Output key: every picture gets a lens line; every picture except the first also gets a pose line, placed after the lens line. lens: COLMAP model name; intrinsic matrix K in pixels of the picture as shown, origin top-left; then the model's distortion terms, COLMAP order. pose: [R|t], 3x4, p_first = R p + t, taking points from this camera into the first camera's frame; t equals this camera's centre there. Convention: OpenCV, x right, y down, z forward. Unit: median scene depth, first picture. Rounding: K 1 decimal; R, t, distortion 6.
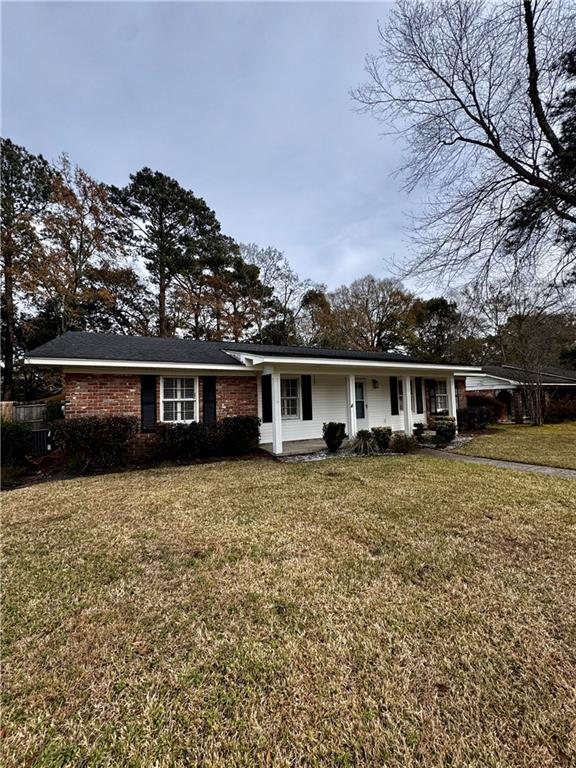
lens RADIAL K [[305.5, 0, 288.0], [0, 305.5, 382.5], [0, 0, 1]] dist [-0.006012, 0.000806]
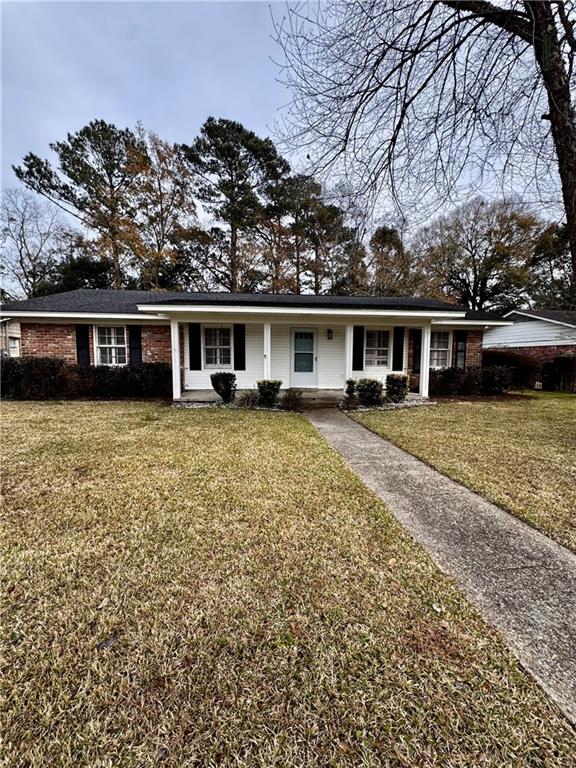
lens RADIAL K [[305.5, 0, 289.0], [0, 305.5, 383.9], [0, 0, 1]] dist [-0.006012, 0.000806]
pose [[0.927550, 0.066105, -0.367806, 0.574572], [-0.007552, 0.987345, 0.158409, 0.008465], [0.373623, -0.144155, 0.916310, 0.141042]]
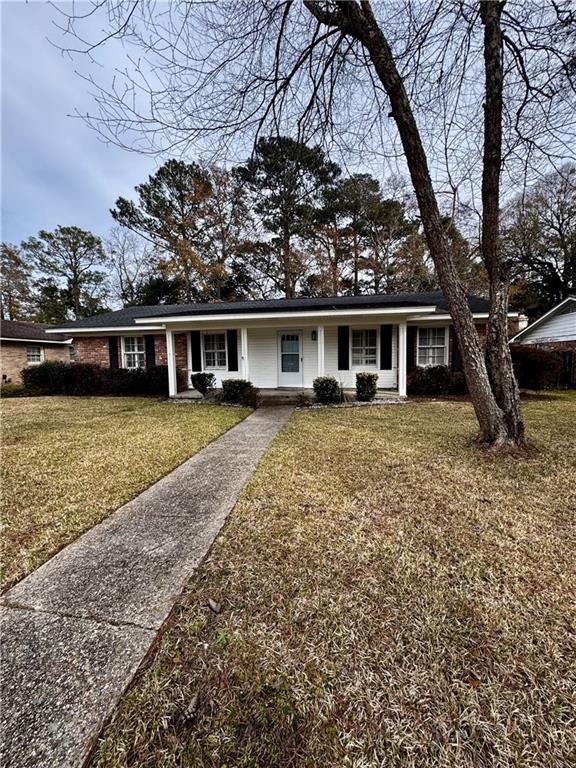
lens RADIAL K [[305.5, 0, 290.1], [0, 305.5, 384.3], [0, 0, 1]] dist [-0.006012, 0.000806]
pose [[0.803070, 0.061441, -0.592709, 0.879766], [0.033700, 0.988395, 0.148119, 0.013451], [0.594931, -0.138924, 0.791680, 0.236202]]
